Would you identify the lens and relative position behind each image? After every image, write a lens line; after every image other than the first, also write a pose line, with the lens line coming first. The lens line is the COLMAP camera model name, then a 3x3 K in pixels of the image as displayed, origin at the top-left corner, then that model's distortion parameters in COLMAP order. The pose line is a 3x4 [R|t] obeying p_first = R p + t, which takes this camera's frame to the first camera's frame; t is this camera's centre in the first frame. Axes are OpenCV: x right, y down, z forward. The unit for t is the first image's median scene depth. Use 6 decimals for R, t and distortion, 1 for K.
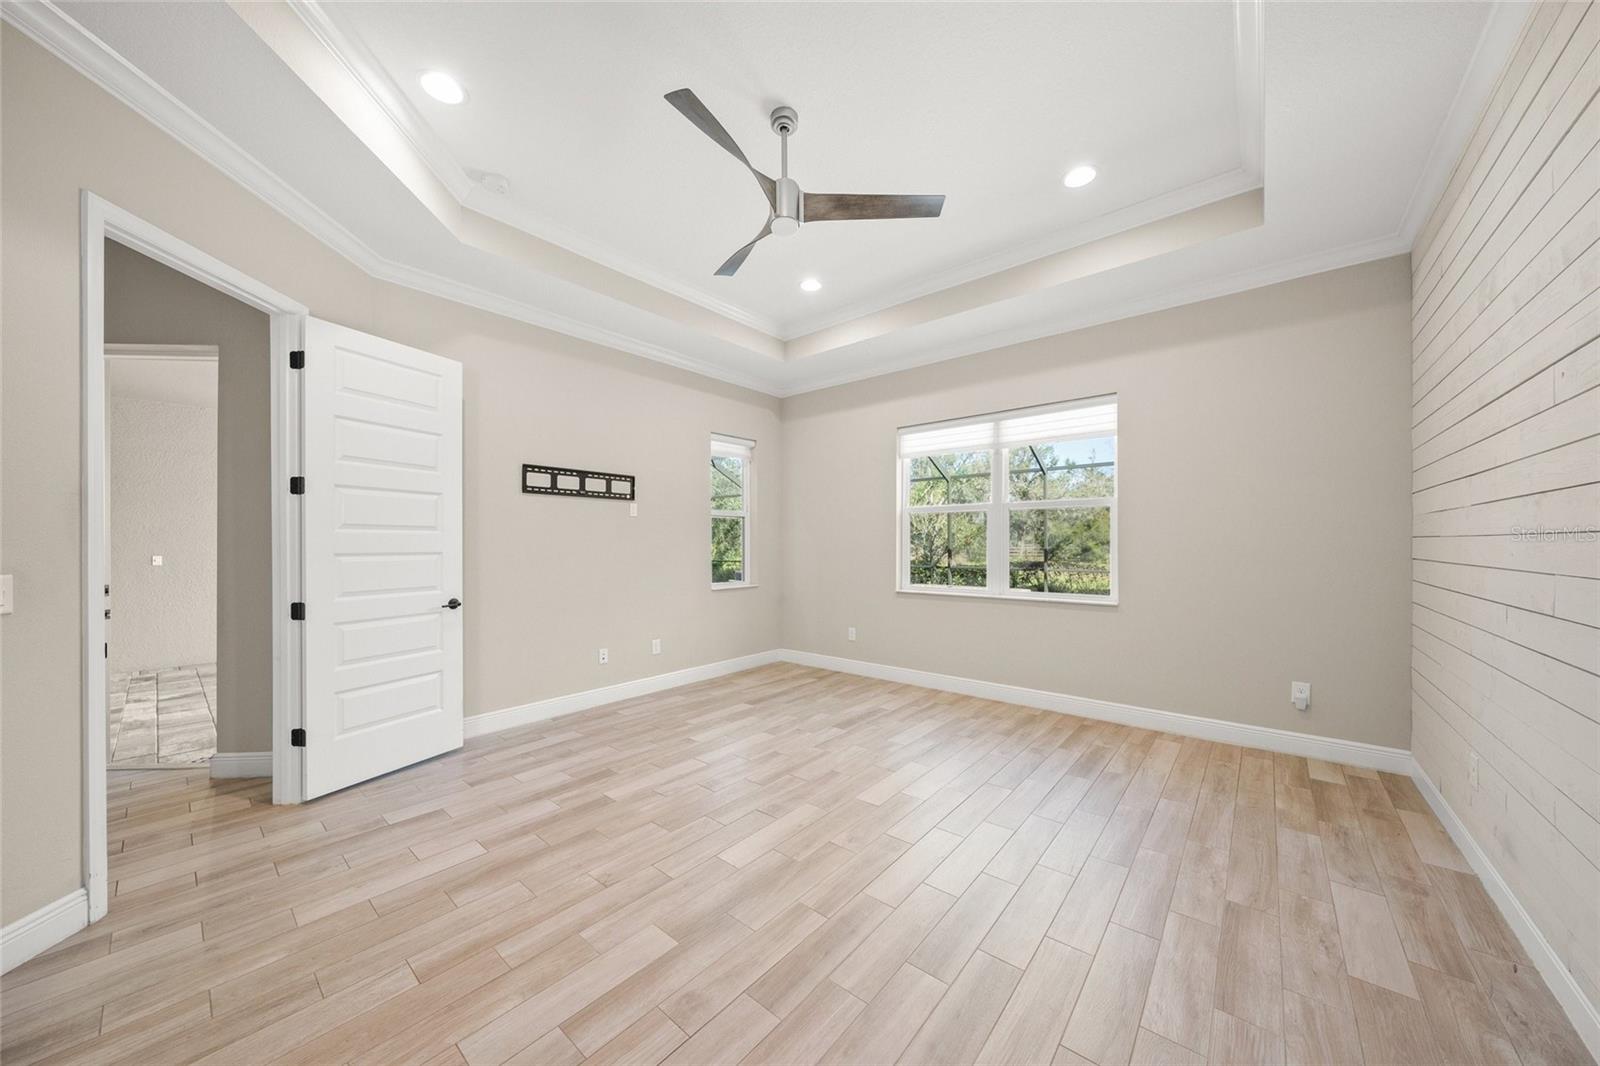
lens RADIAL K [[542.1, 0, 799.1], [0, 542.1, 530.2], [0, 0, 1]] dist [-0.000422, -0.000011]
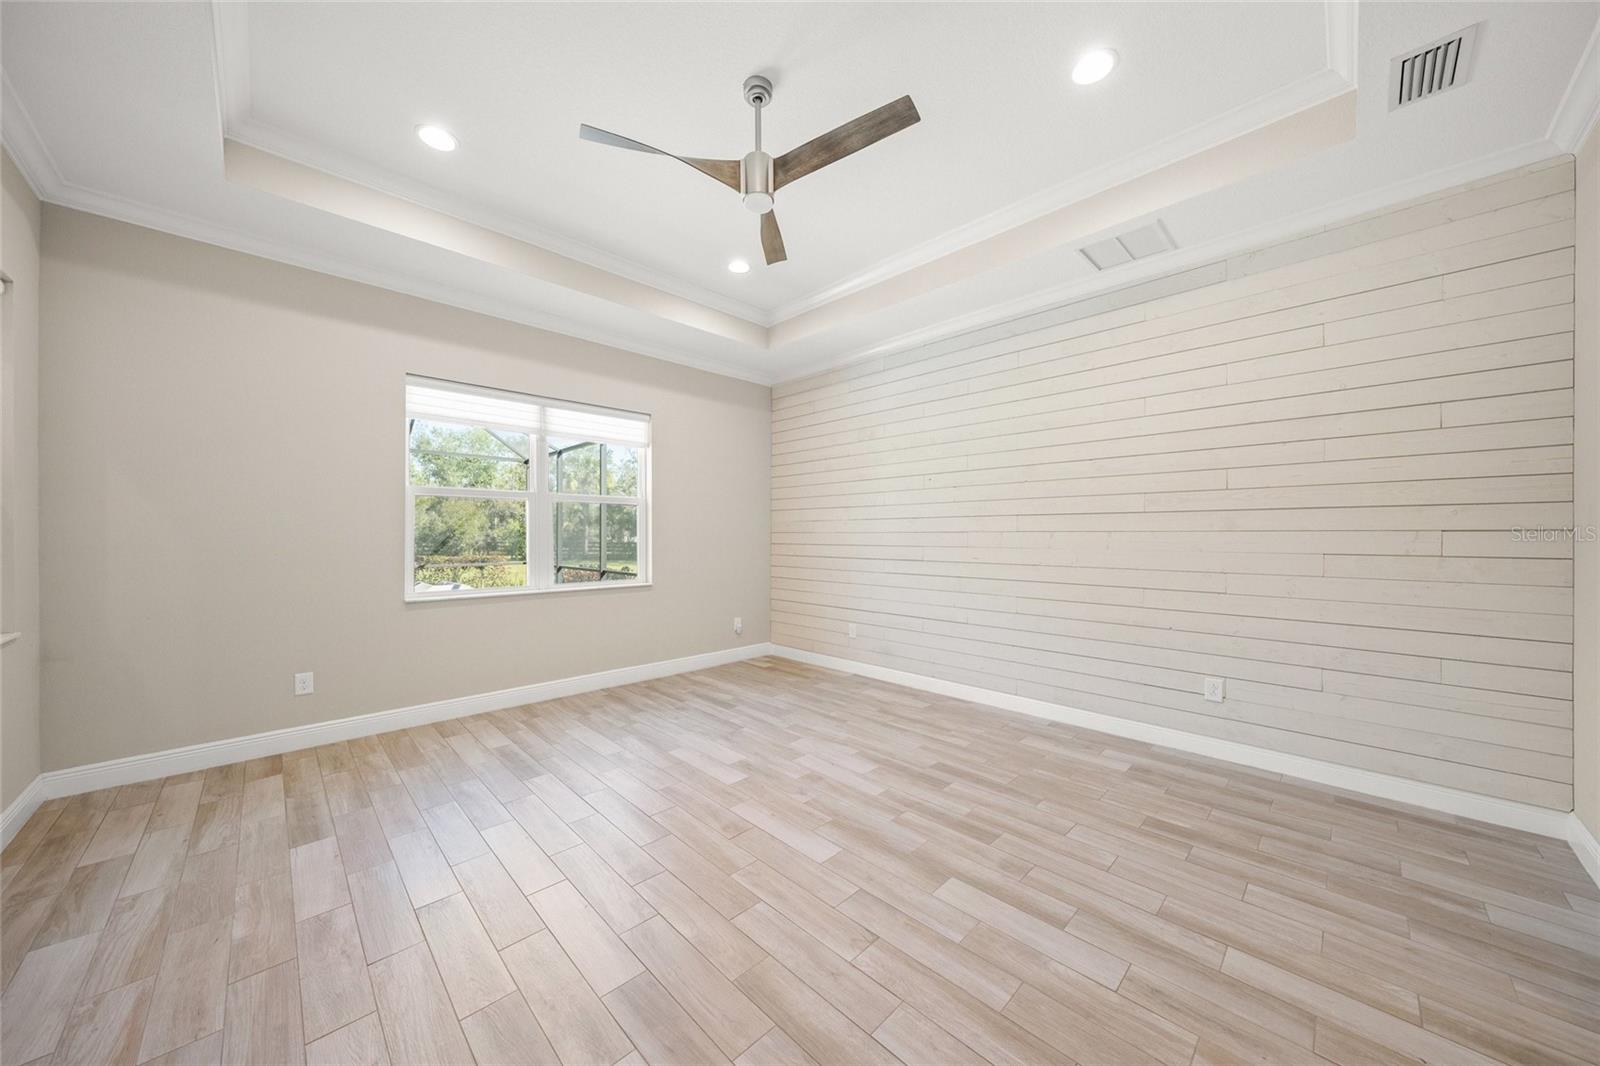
lens RADIAL K [[542.1, 0, 799.1], [0, 542.1, 530.2], [0, 0, 1]] dist [-0.000422, -0.000011]
pose [[0.097755, 0.014283, 0.995108, -0.652274], [-0.026234, 0.999587, -0.011770, 0.017677], [-0.994865, -0.024955, 0.098089, 0.563325]]
